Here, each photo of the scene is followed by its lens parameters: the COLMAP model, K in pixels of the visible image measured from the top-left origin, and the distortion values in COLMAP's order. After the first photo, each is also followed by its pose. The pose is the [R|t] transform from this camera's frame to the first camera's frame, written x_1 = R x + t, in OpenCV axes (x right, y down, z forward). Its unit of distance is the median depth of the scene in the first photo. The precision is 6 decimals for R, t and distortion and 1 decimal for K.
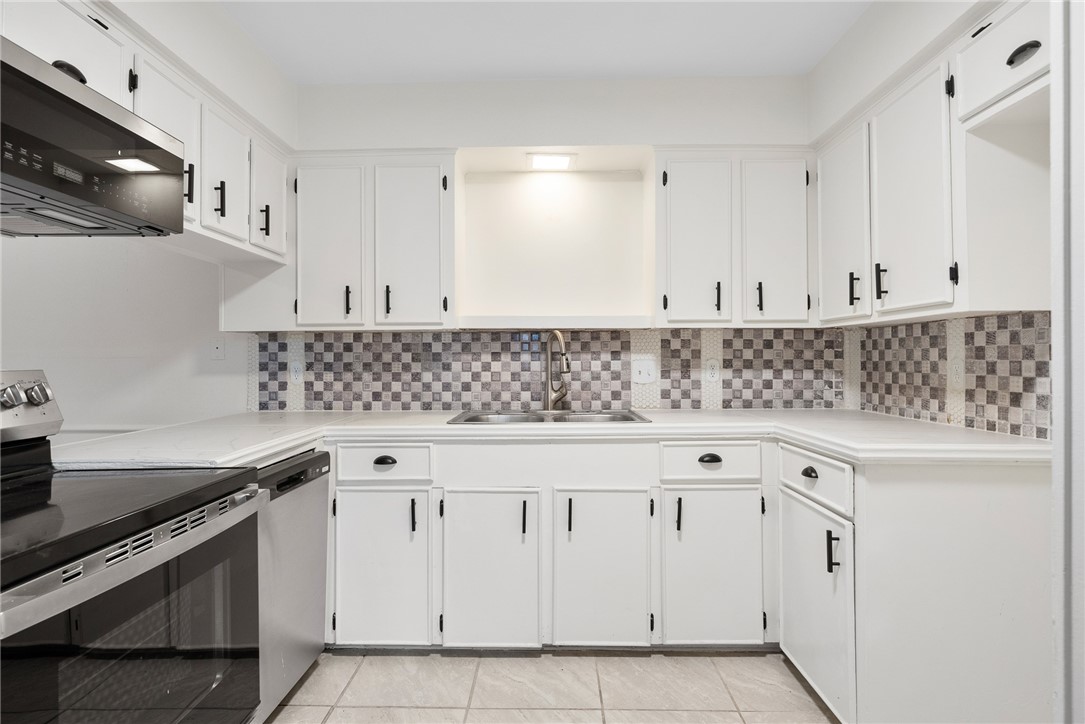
lens RADIAL K [[566.3, 0, 529.9], [0, 566.3, 349.9], [0, 0, 1]] dist [0.001536, 0.000740]
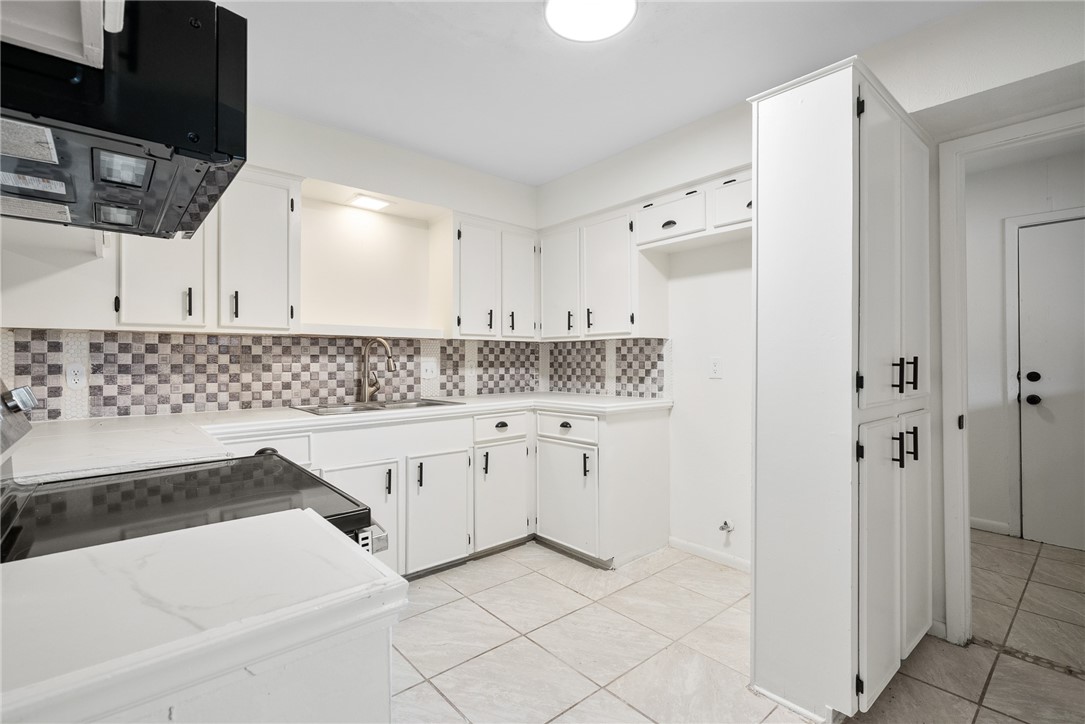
lens RADIAL K [[502.3, 0, 523.1], [0, 502.3, 354.8], [0, 0, 1]] dist [0.002214, 0.000725]
pose [[0.747294, 0.008853, 0.664435, -0.463112], [-0.009458, 0.999952, -0.002686, 0.002778], [-0.664426, -0.004277, 0.747342, -0.056181]]
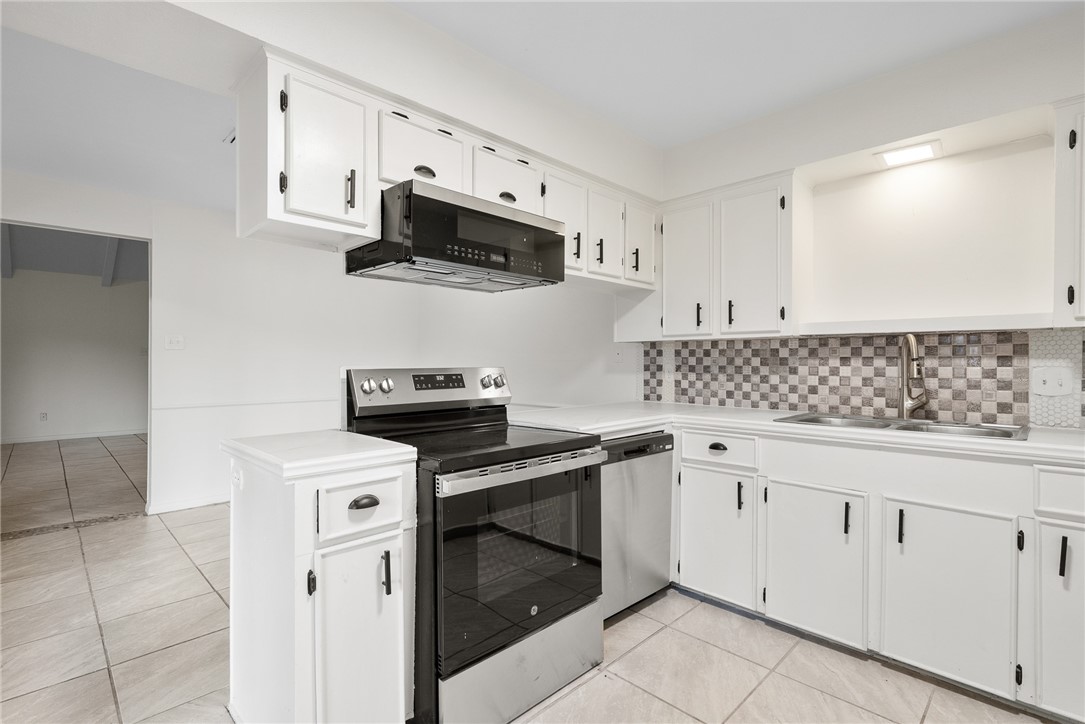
lens RADIAL K [[502.3, 0, 537.6], [0, 502.3, 362.5], [0, 0, 1]] dist [0.002214, 0.000725]
pose [[0.724255, 0.008165, -0.689484, 0.177001], [0.002731, 0.999888, 0.014709, -0.001181], [0.689527, -0.012536, 0.724152, -0.035134]]
